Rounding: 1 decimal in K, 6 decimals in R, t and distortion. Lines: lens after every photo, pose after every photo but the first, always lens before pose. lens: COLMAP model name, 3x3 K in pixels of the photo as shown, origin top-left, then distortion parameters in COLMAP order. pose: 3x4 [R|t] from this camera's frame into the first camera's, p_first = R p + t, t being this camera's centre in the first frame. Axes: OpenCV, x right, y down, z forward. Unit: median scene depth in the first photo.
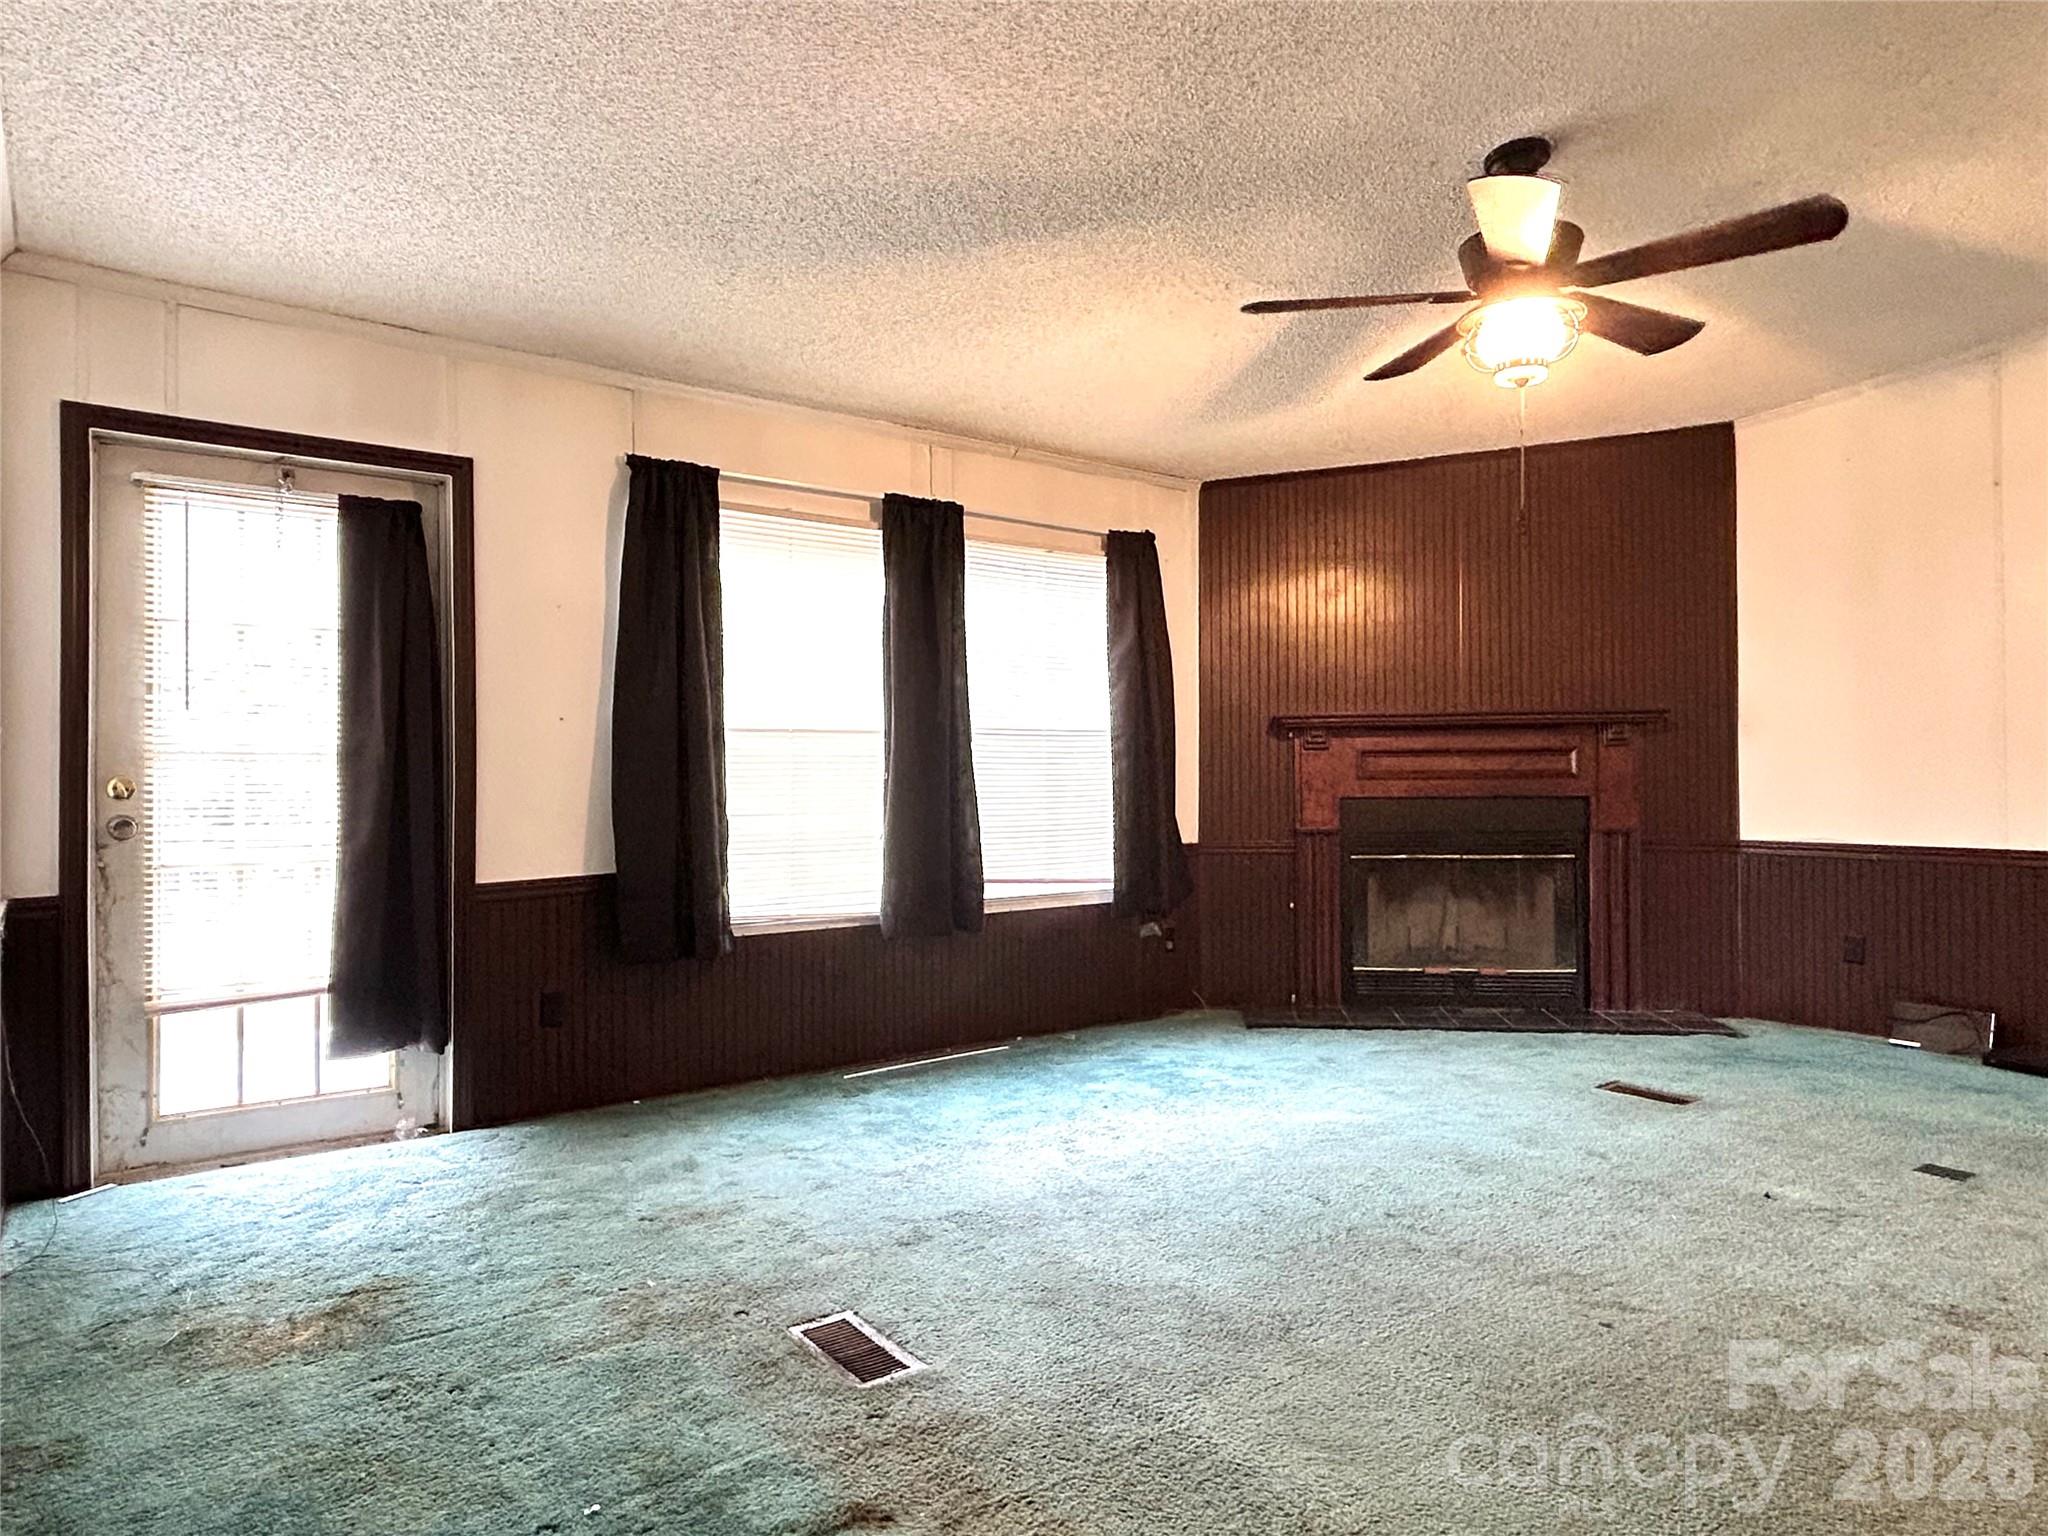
lens RADIAL K [[1246.6, 0, 1029.6], [0, 1246.6, 768.7], [0, 0, 1]] dist [-0.002842, 0.001644]
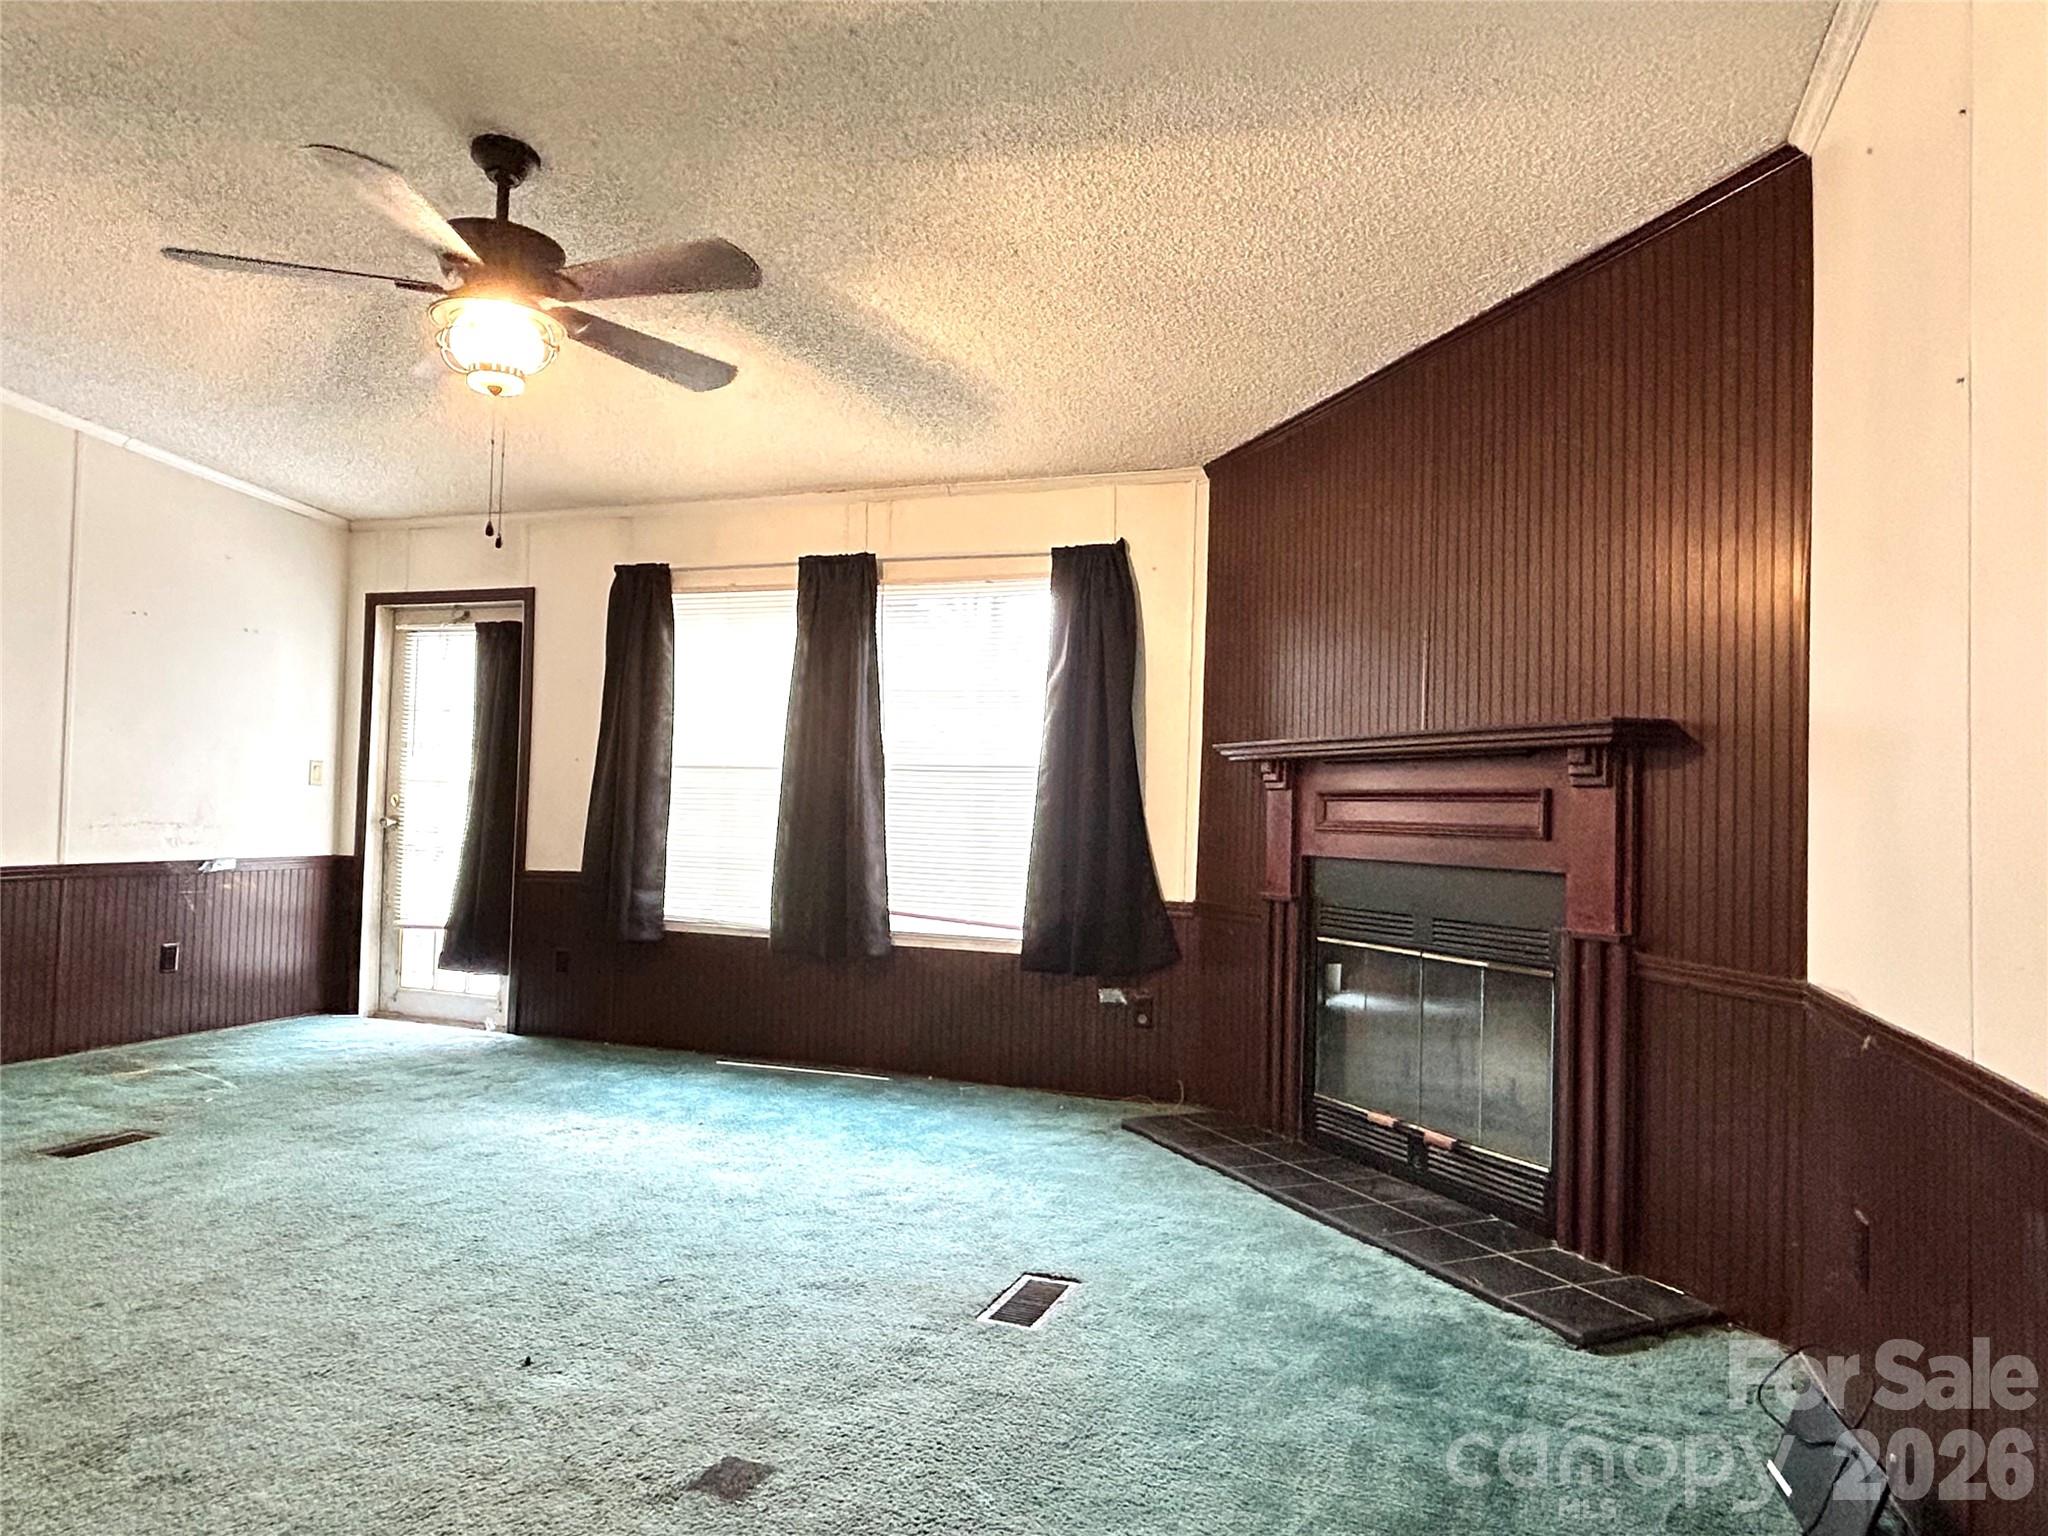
lens RADIAL K [[1246.6, 0, 1034.0], [0, 1246.6, 777.0], [0, 0, 1]] dist [-0.002842, 0.001644]
pose [[0.555513, -0.002884, -0.831503, 1.193761], [-0.029085, 0.999315, -0.022897, -0.002787], [0.830999, 0.036904, 0.555049, 0.707303]]
